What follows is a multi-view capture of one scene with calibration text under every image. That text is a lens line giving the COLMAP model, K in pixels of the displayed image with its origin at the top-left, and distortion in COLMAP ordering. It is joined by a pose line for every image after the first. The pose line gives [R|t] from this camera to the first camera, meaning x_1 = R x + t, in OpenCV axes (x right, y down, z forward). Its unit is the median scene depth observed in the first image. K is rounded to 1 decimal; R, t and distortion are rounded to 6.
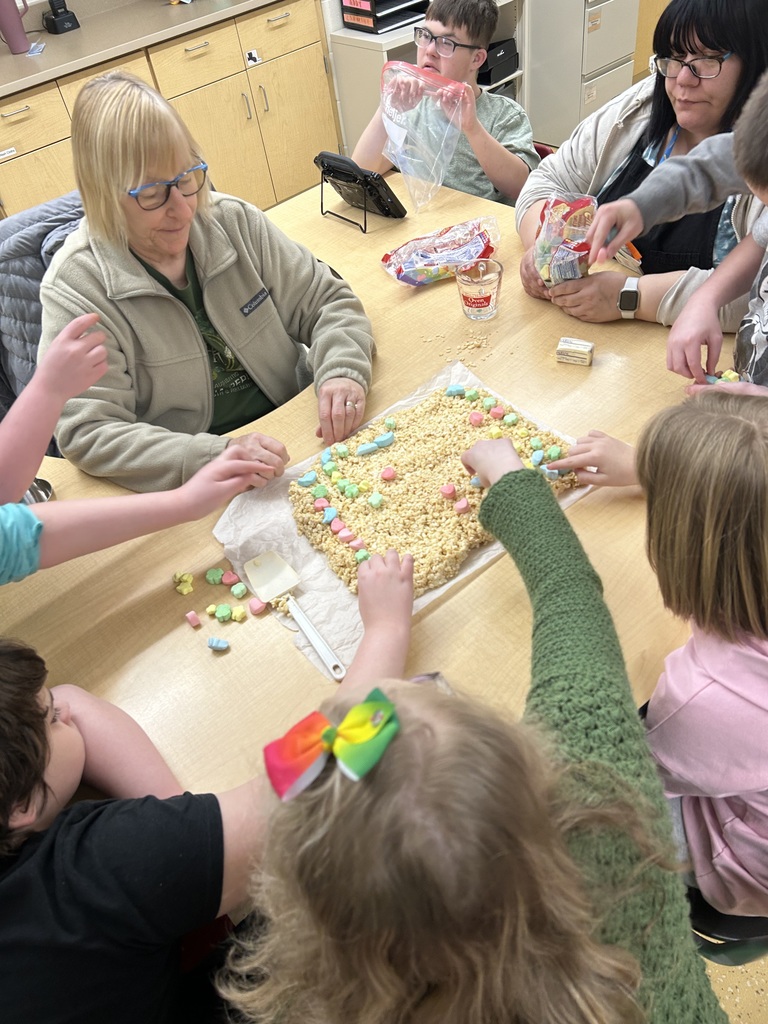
lens RADIAL K [[777.6, 0, 384.0], [0, 777.6, 512.0], [0, 0, 1]] dist [-0.000218, 0.002061]
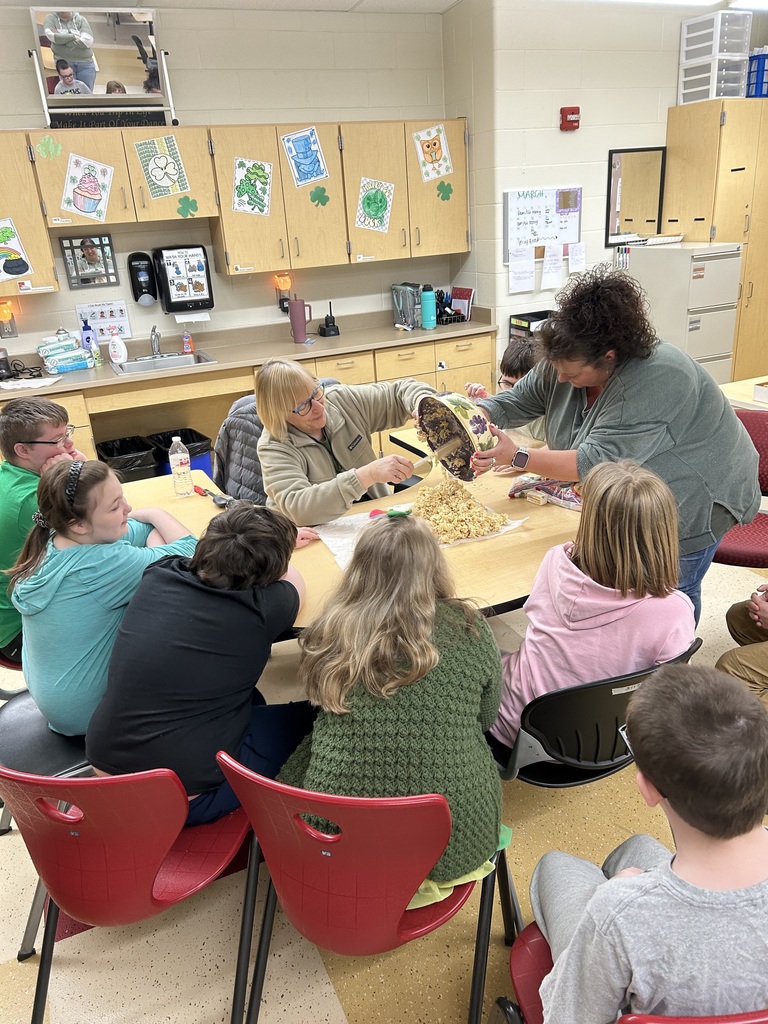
lens RADIAL K [[777.6, 0, 384.0], [0, 777.6, 512.0], [0, 0, 1]] dist [-0.000218, 0.002061]
pose [[0.946739, 0.177329, -0.268773, 0.190946], [-0.264805, 0.903667, -0.336548, 0.219184], [0.183201, 0.389795, 0.902495, -0.281047]]
